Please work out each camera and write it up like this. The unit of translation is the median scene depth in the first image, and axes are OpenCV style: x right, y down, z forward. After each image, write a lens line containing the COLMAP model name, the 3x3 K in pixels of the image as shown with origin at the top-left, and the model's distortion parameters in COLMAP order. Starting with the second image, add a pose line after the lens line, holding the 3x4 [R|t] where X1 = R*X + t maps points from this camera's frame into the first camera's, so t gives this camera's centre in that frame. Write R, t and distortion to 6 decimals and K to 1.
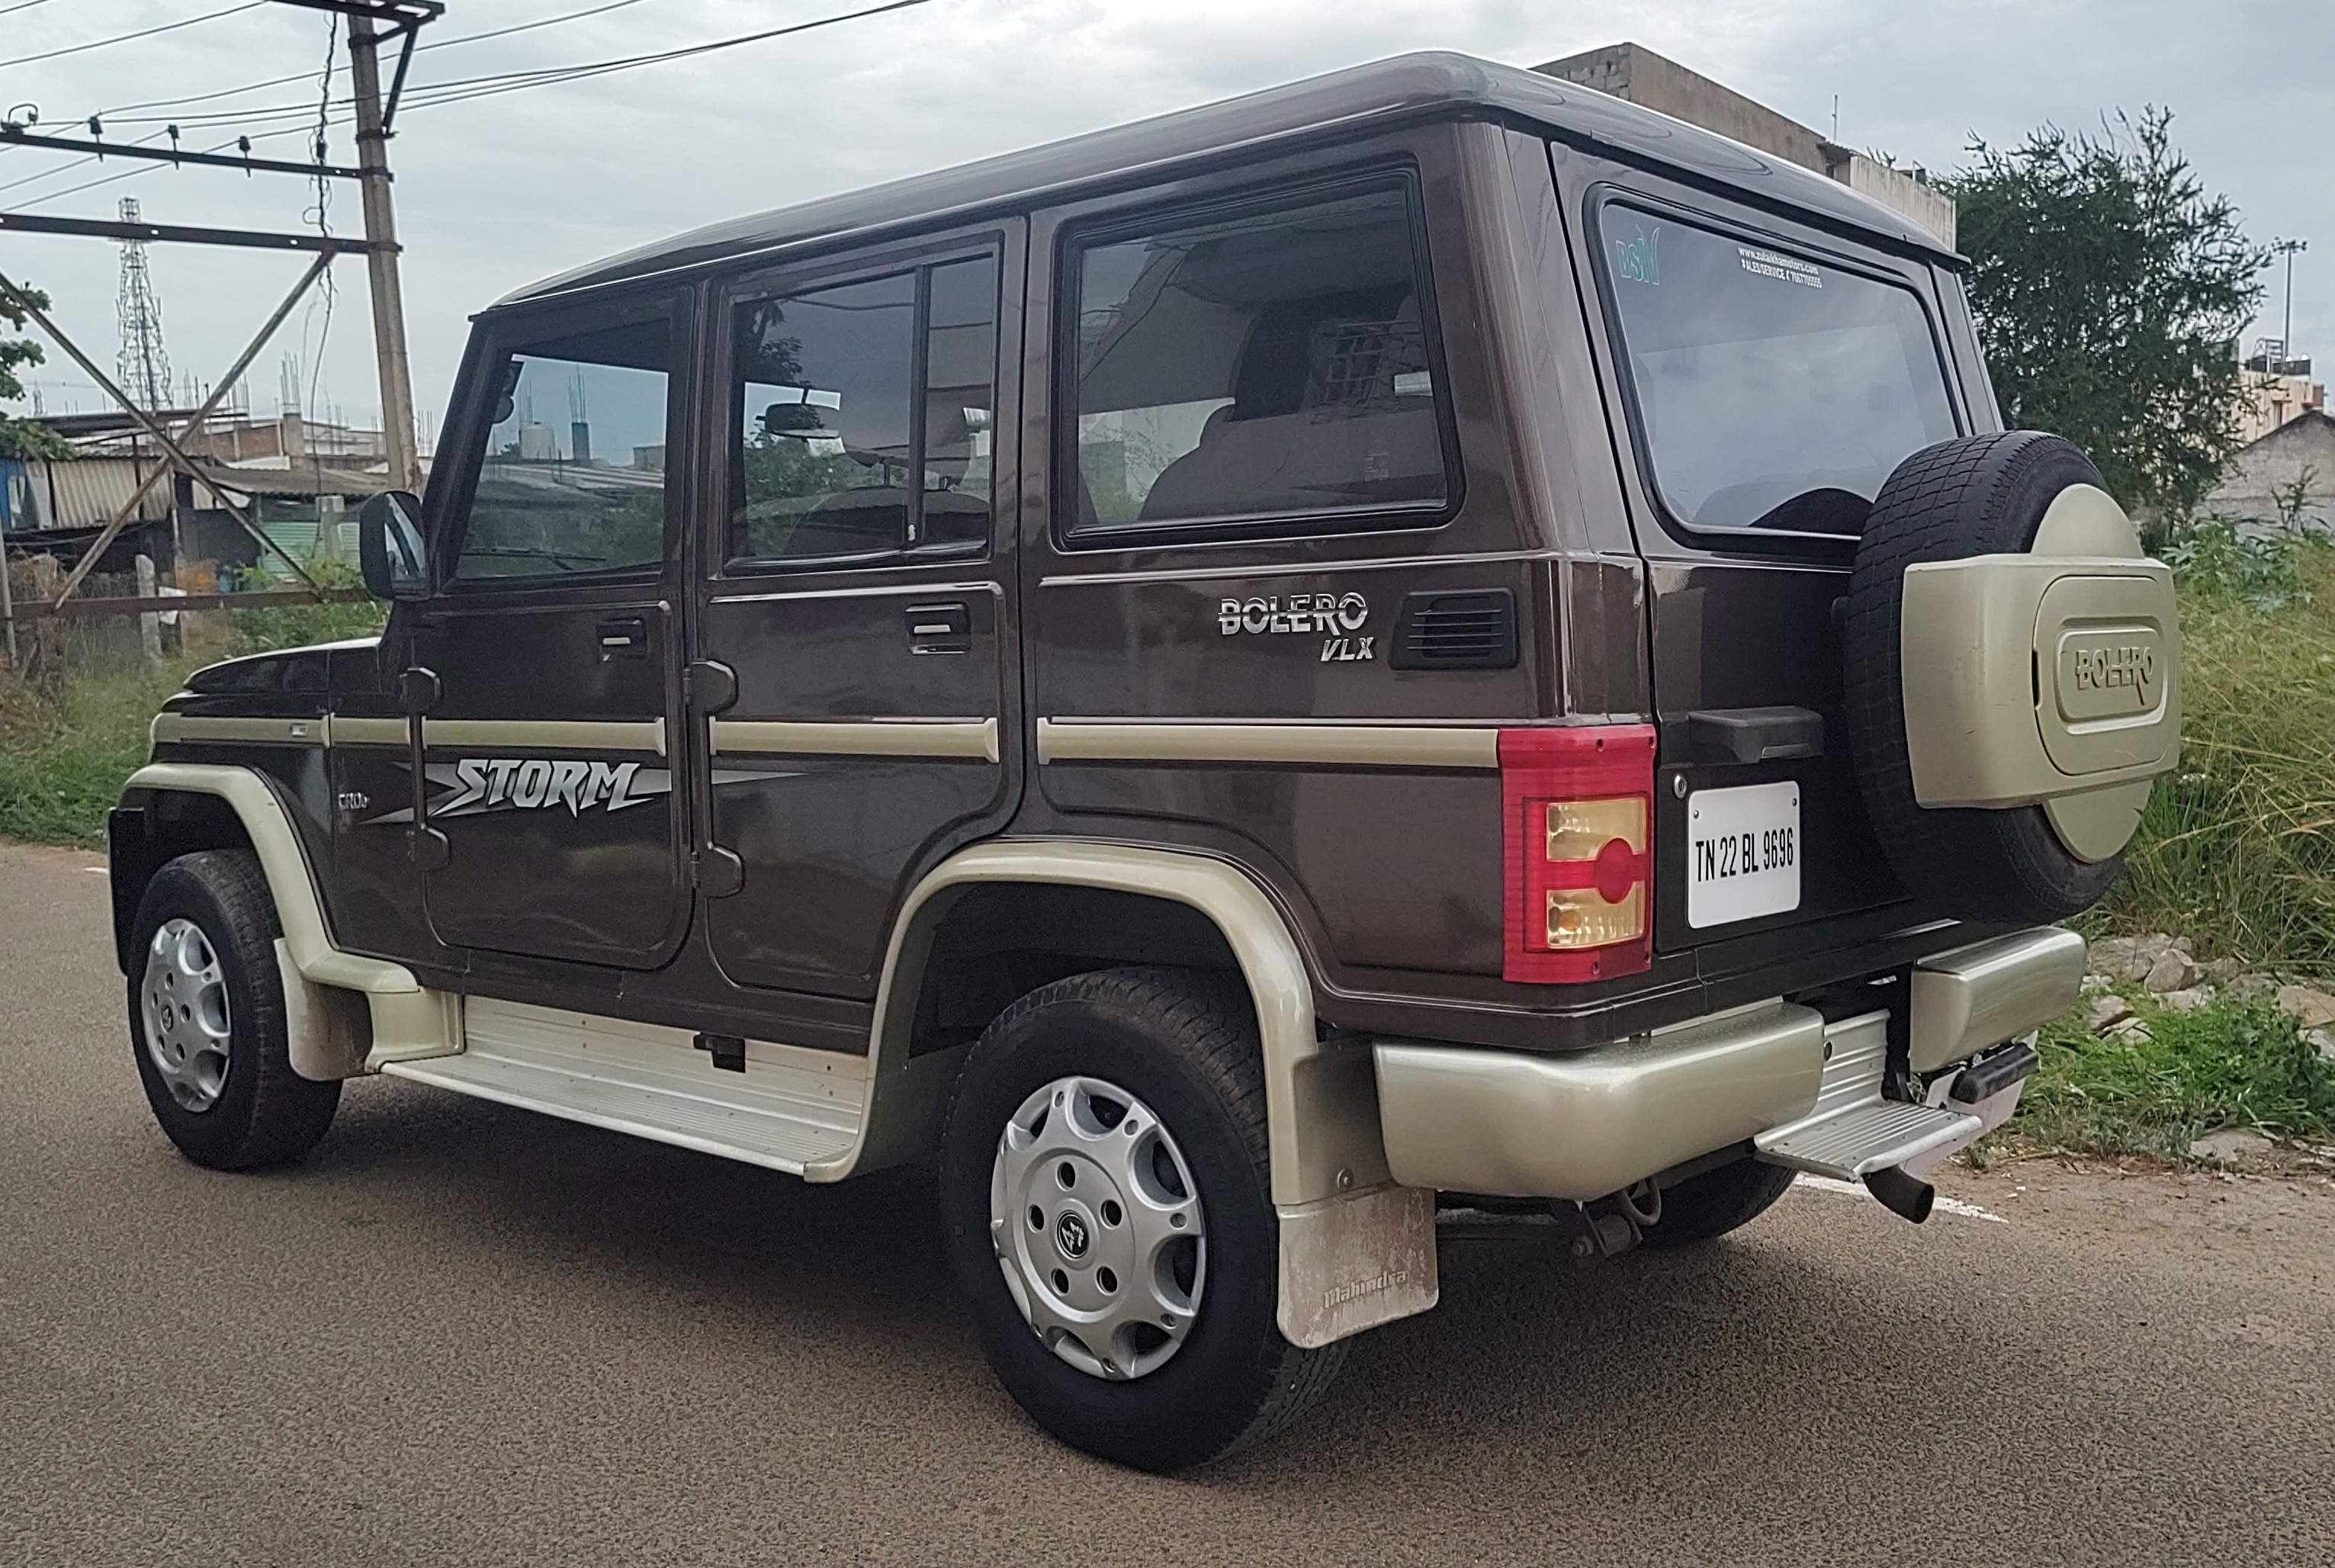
lens RADIAL K [[2116.0, 0, 1170.2], [0, 2116.0, 825.2], [0, 0, 1]] dist [-0.003122, 0.004710]
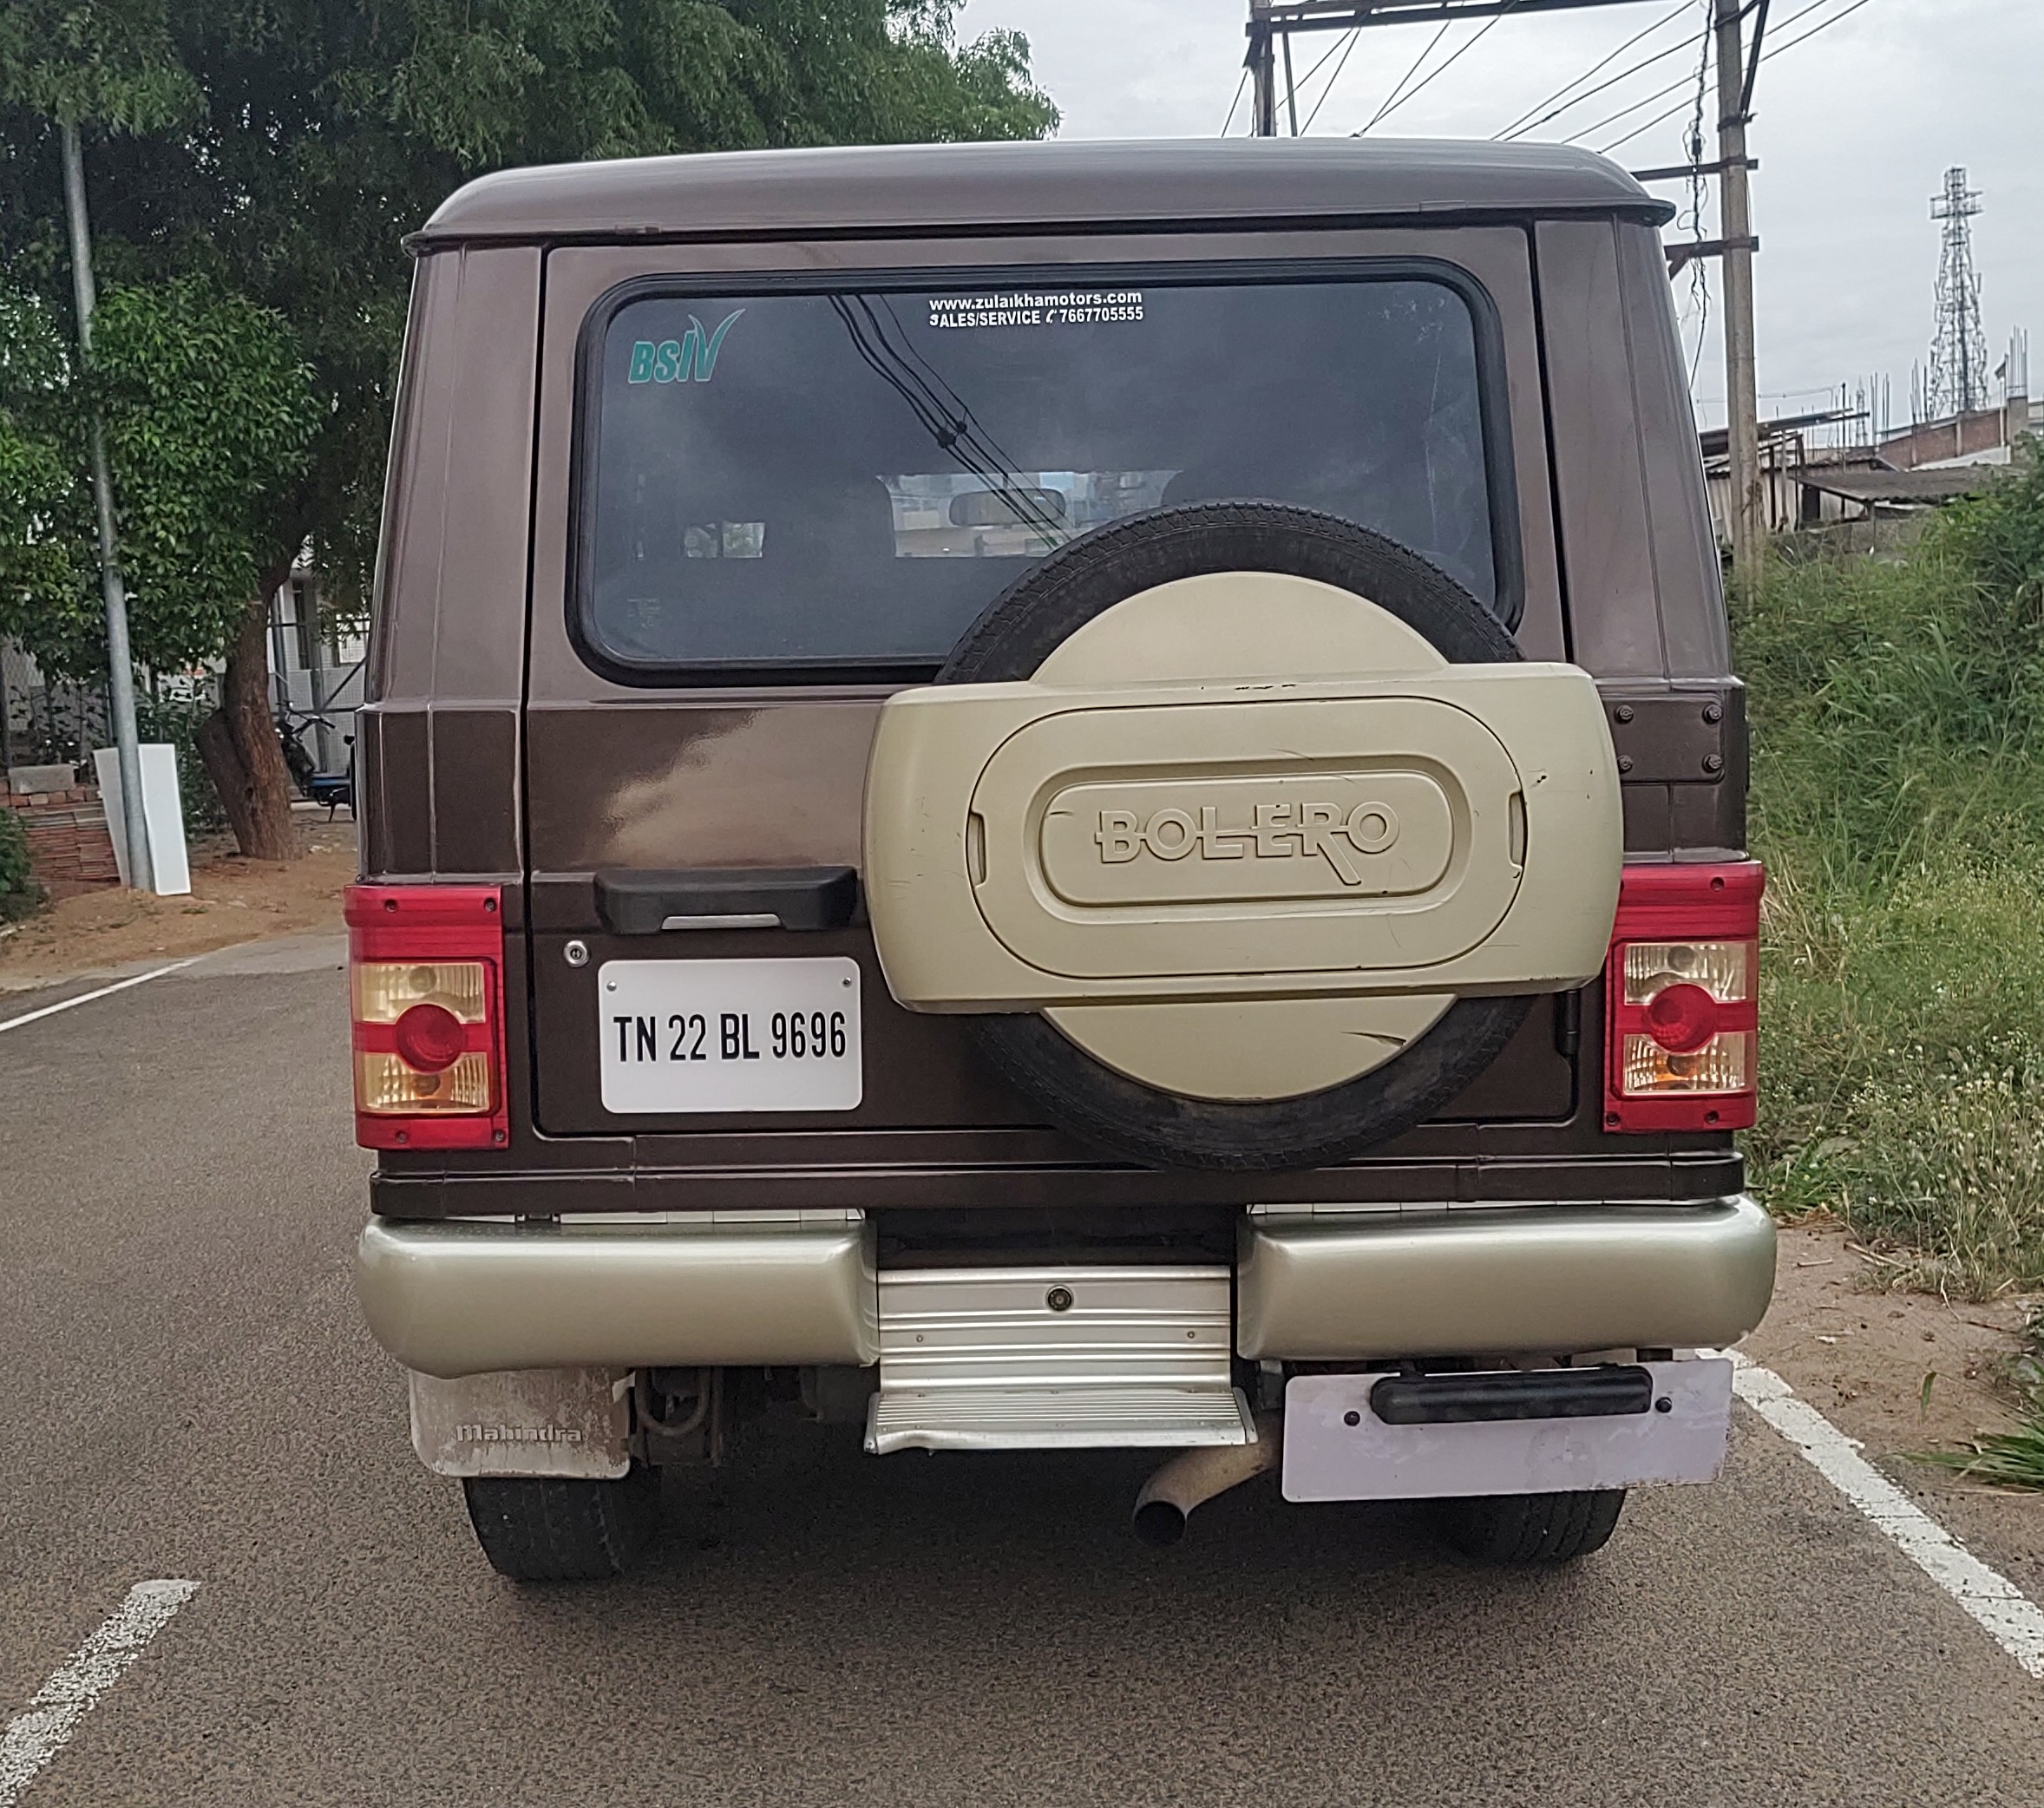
lens RADIAL K [[2385.7, 0, 1022.0], [0, 2385.7, 904.0], [0, 0, 1]] dist [0.011985, 0.031429]
pose [[0.631798, 0.057310, -0.773012, 0.909057], [-0.039518, 0.998348, 0.041717, -0.071179], [0.774125, 0.004192, 0.633019, 0.393002]]
